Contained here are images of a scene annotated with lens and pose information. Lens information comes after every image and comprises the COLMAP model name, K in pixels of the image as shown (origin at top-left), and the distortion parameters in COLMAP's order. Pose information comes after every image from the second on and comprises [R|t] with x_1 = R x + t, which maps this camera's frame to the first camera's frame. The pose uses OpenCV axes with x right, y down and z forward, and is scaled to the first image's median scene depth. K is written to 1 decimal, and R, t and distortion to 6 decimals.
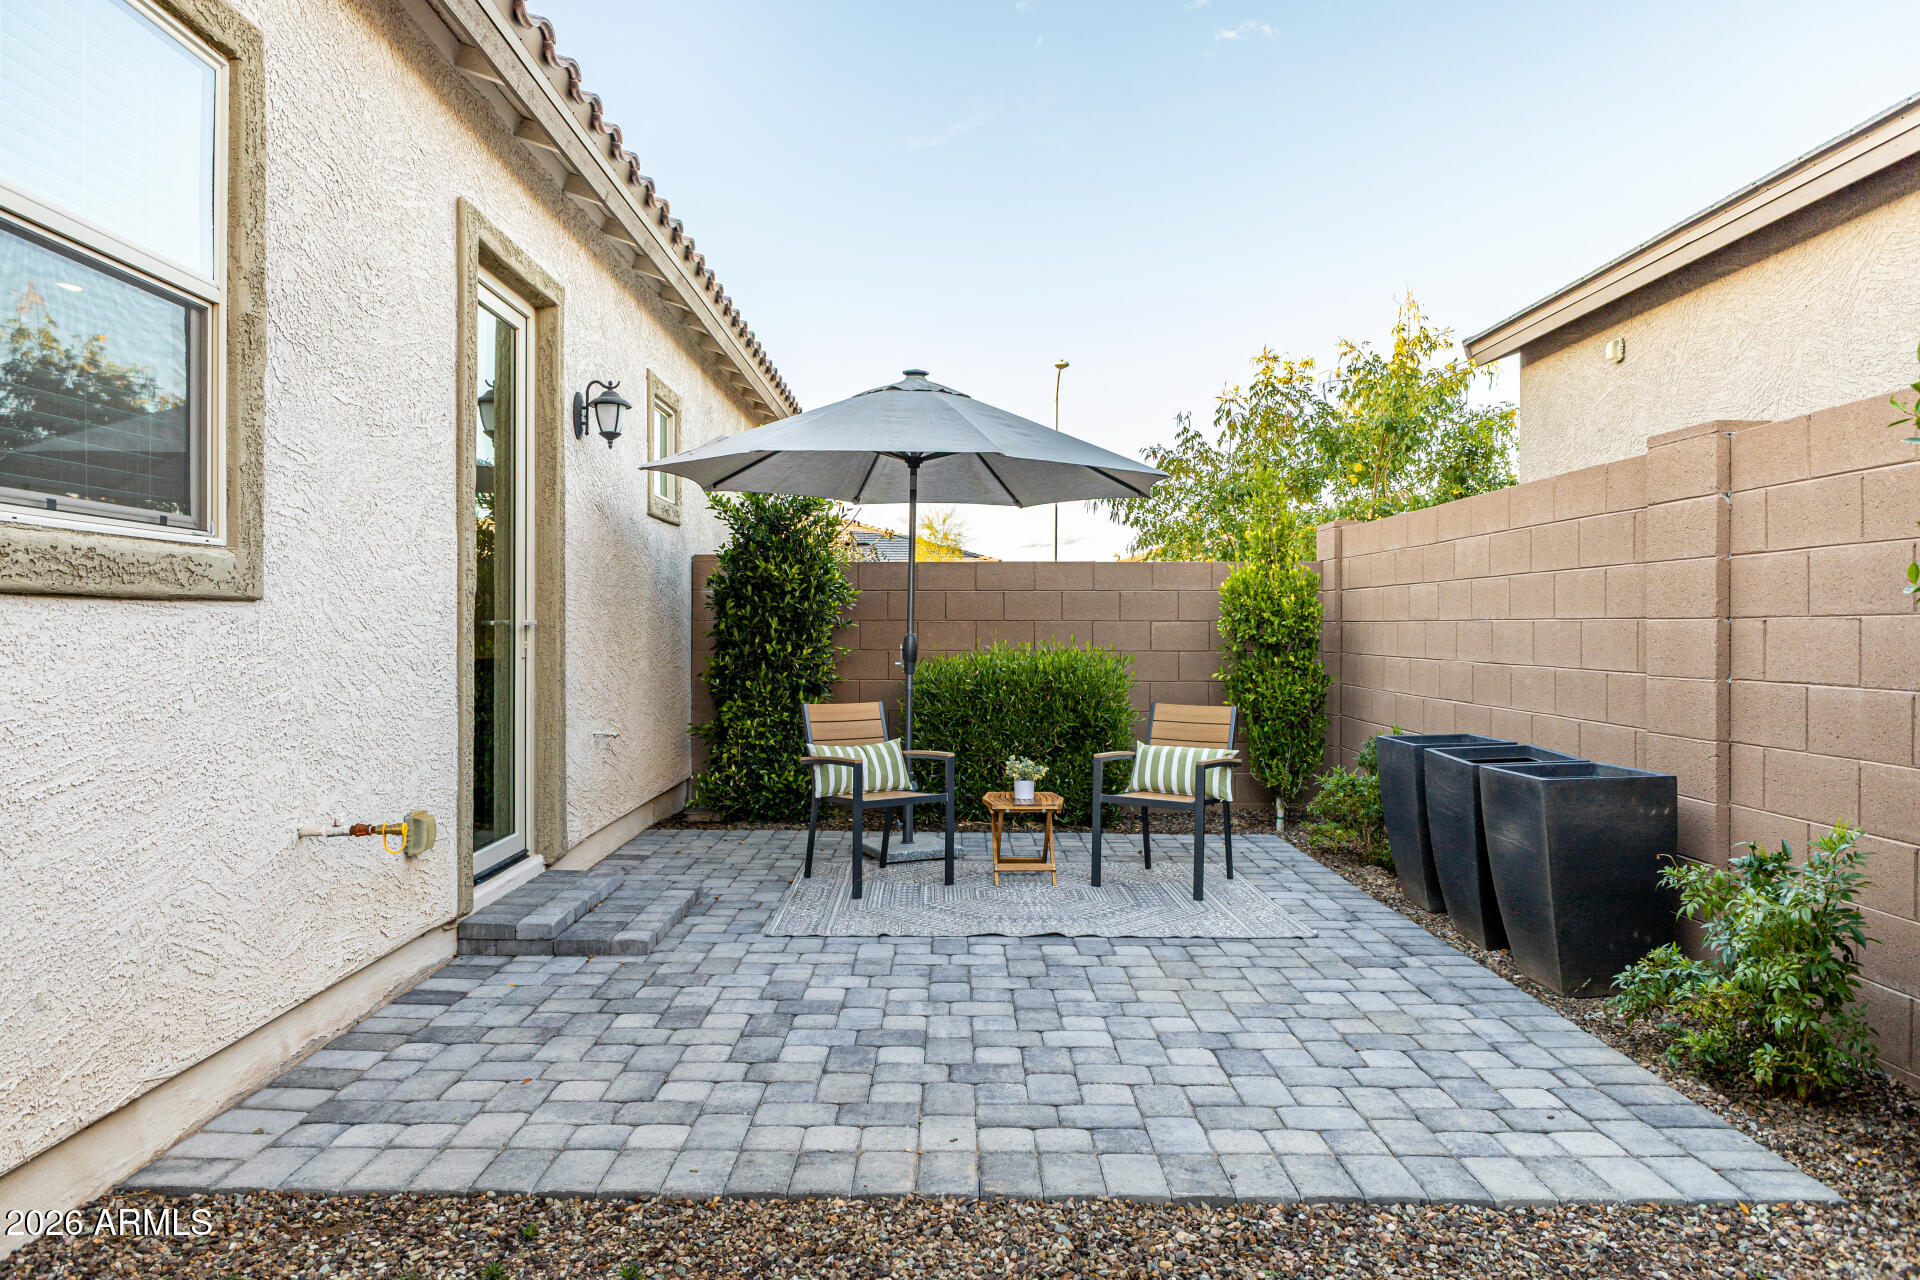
lens RADIAL K [[1181.9, 0, 960.0], [0, 1181.9, 640.0], [0, 0, 1]] dist [0.001262, 0.000253]
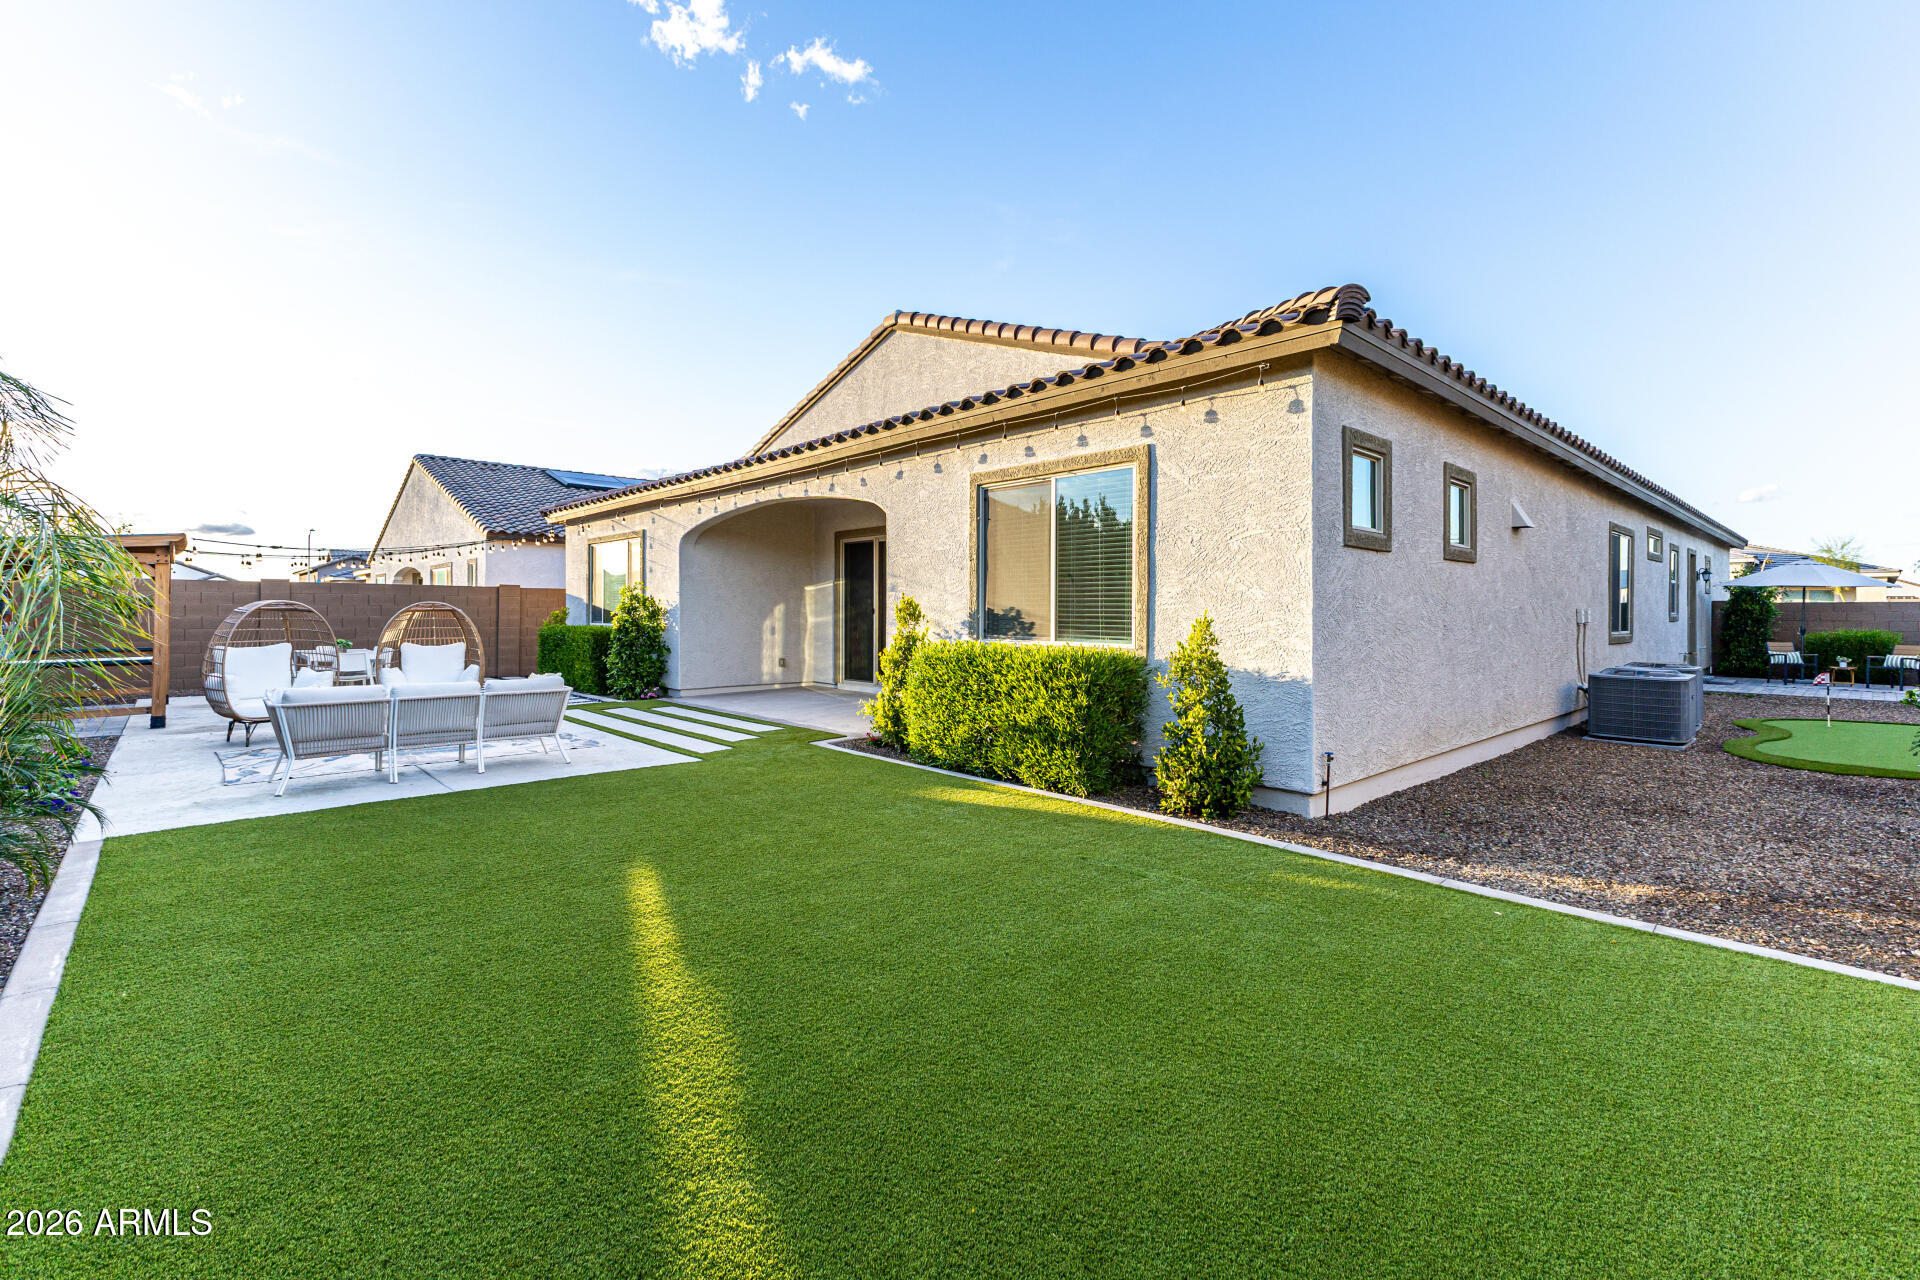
lens RADIAL K [[829.6, 0, 960.0], [0, 829.6, 640.0], [0, 0, 1]] dist [0.000508, -0.000051]
pose [[0.671928, 0.020135, -0.740343, 0.110105], [-0.004998, 0.999731, 0.022653, -0.004605], [0.740600, -0.011521, 0.671847, -2.751191]]
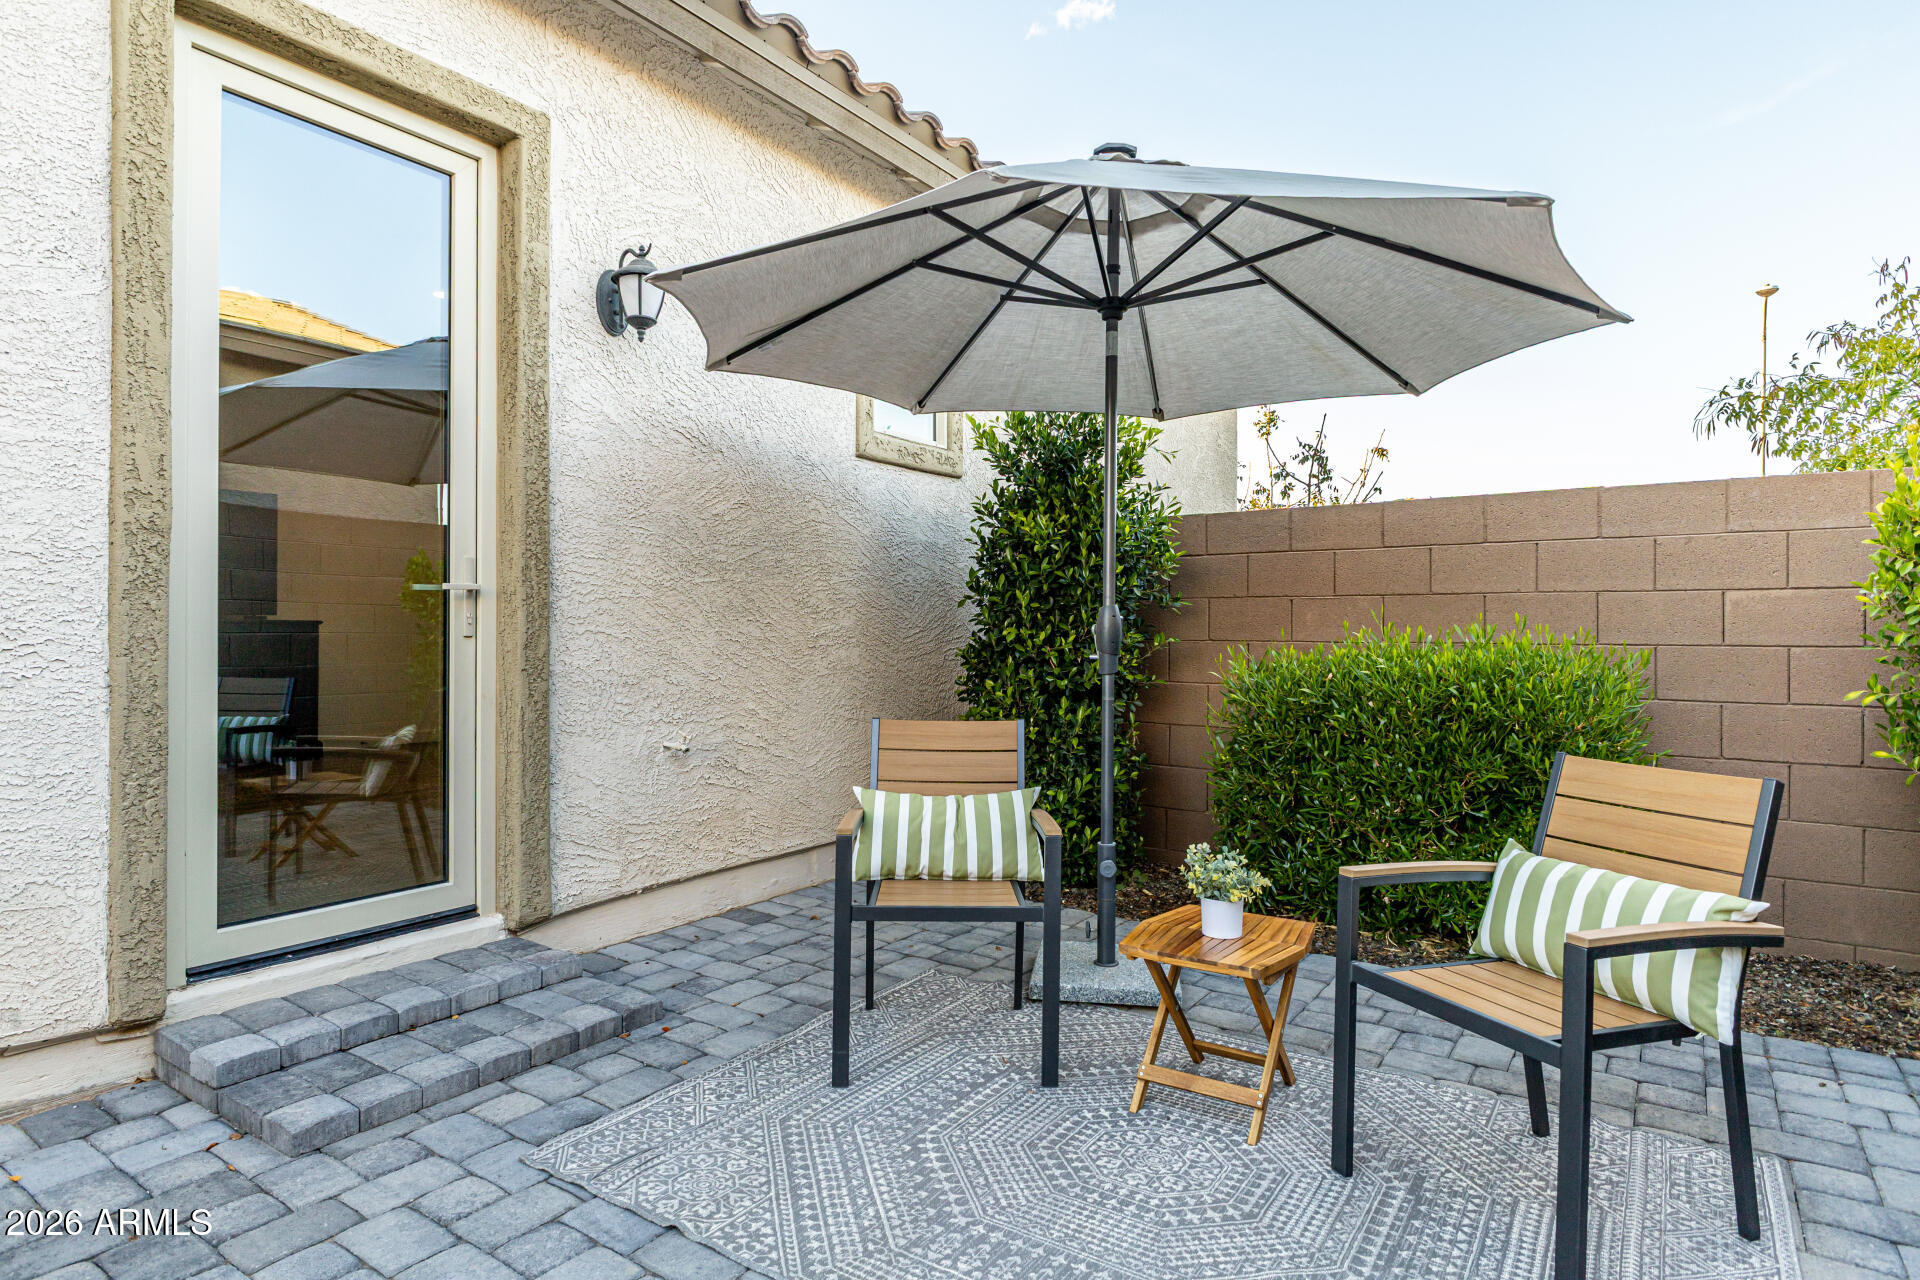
lens RADIAL K [[1052.5, 0, 960.0], [0, 1052.5, 640.0], [0, 0, 1]] dist [-0.007336, -0.000252]
pose [[0.819591, 0.005791, -0.572920, 0.196109], [-0.007675, 0.999970, -0.000872, 0.012930], [0.572898, 0.005112, 0.819611, 0.536840]]
